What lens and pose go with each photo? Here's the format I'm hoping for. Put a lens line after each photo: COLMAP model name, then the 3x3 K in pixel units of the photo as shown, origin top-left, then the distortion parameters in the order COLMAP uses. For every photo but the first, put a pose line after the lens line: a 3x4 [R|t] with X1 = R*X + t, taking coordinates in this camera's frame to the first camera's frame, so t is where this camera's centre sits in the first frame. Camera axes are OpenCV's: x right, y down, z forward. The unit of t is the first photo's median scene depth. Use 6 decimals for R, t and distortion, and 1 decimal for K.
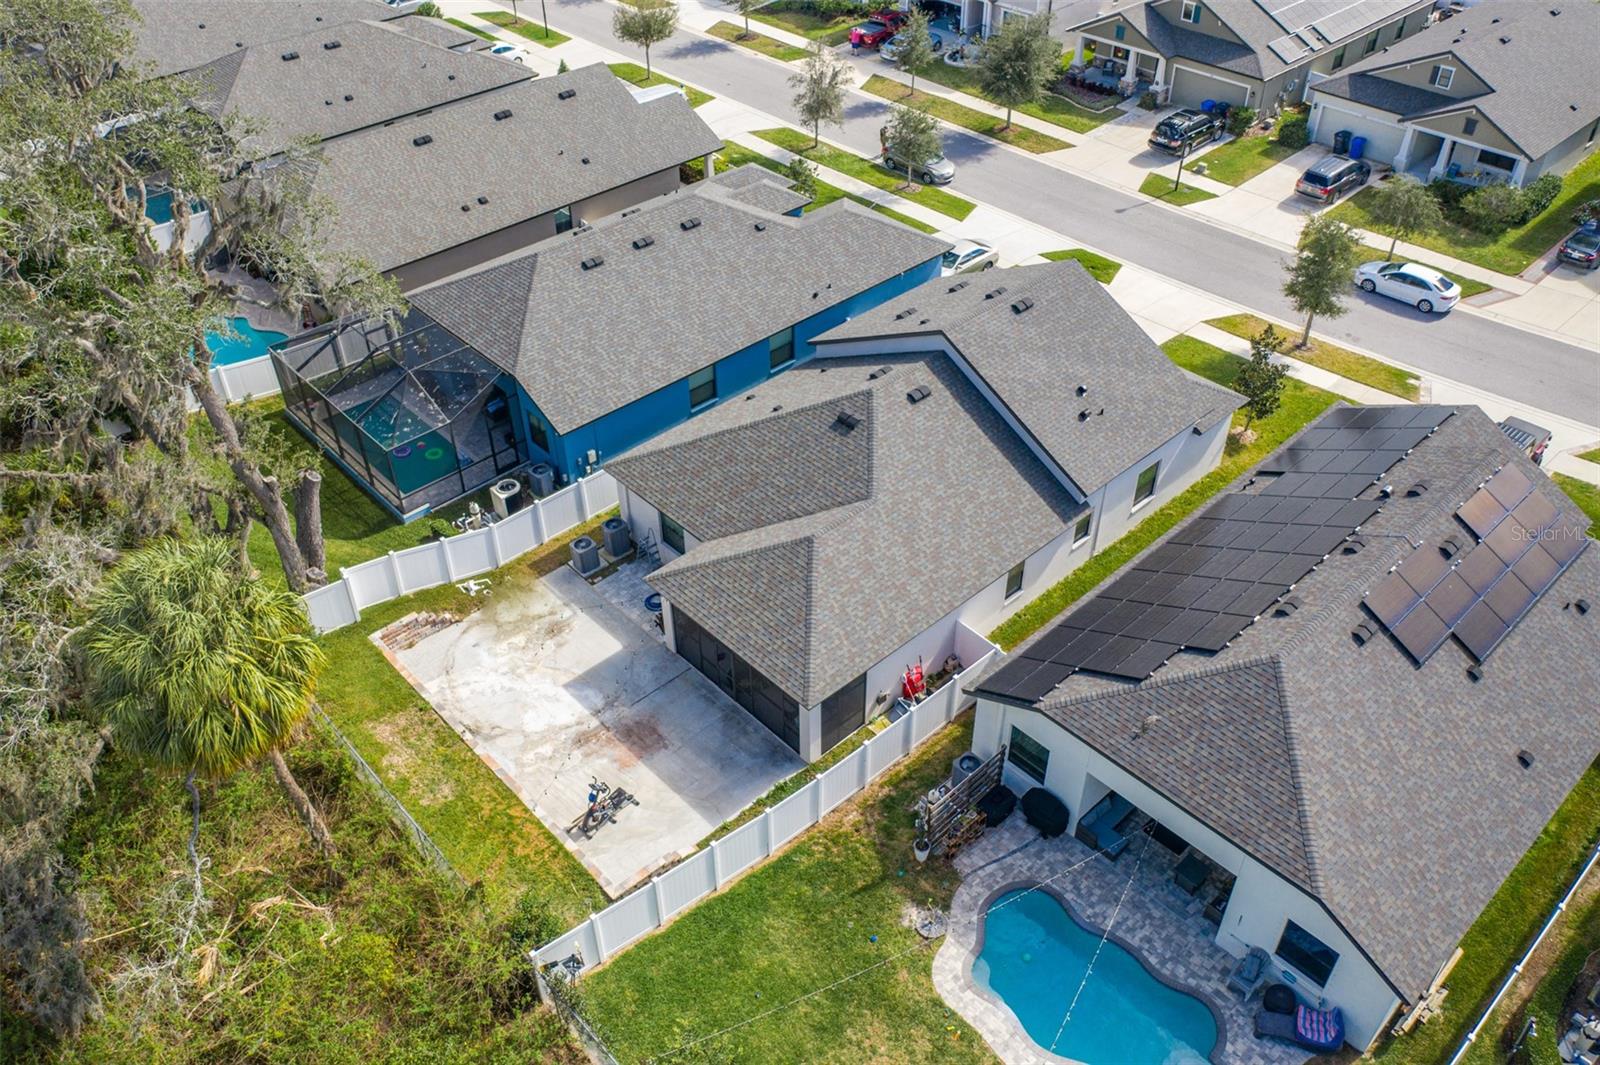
lens RADIAL K [[1249.8, 0, 801.9], [0, 1249.8, 528.5], [0, 0, 1]] dist [-0.024630, -0.001188]
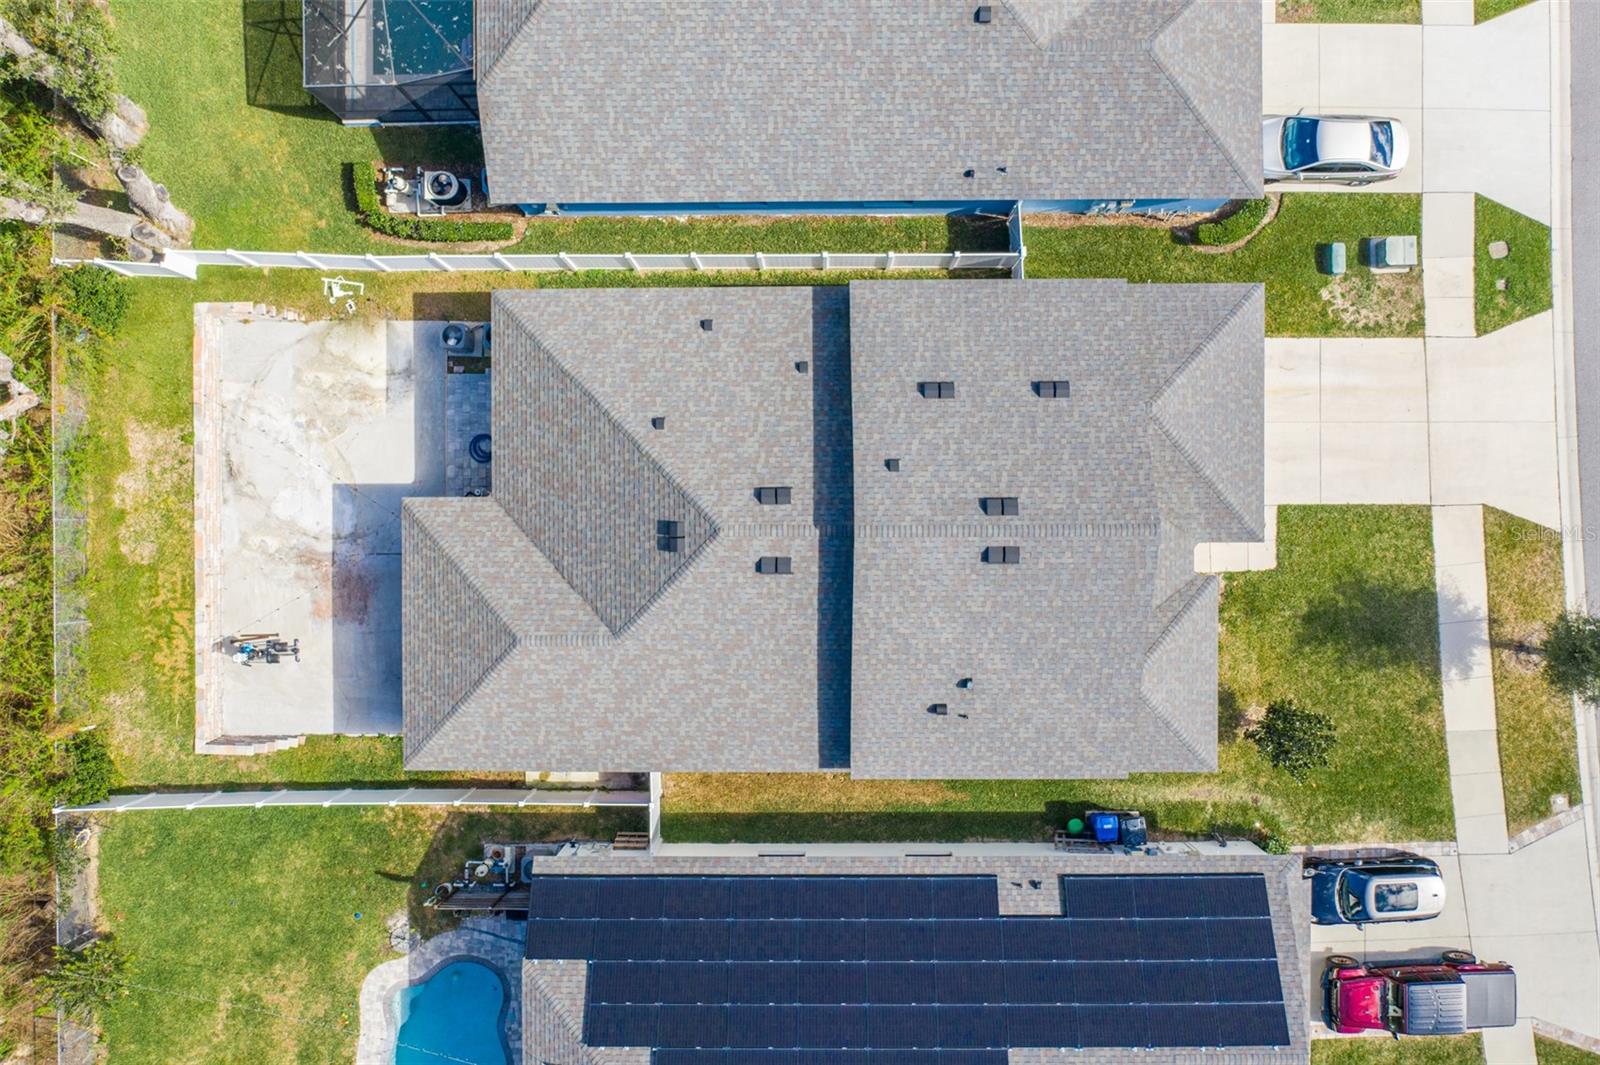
lens RADIAL K [[1249.8, 0, 798.2], [0, 1249.8, 527.5], [0, 0, 1]] dist [-0.024630, -0.001188]
pose [[0.734550, 0.678549, 0.002941, 0.102125], [-0.423400, 0.454948, 0.783425, -0.853616], [0.530254, -0.576710, 0.621479, 0.652870]]
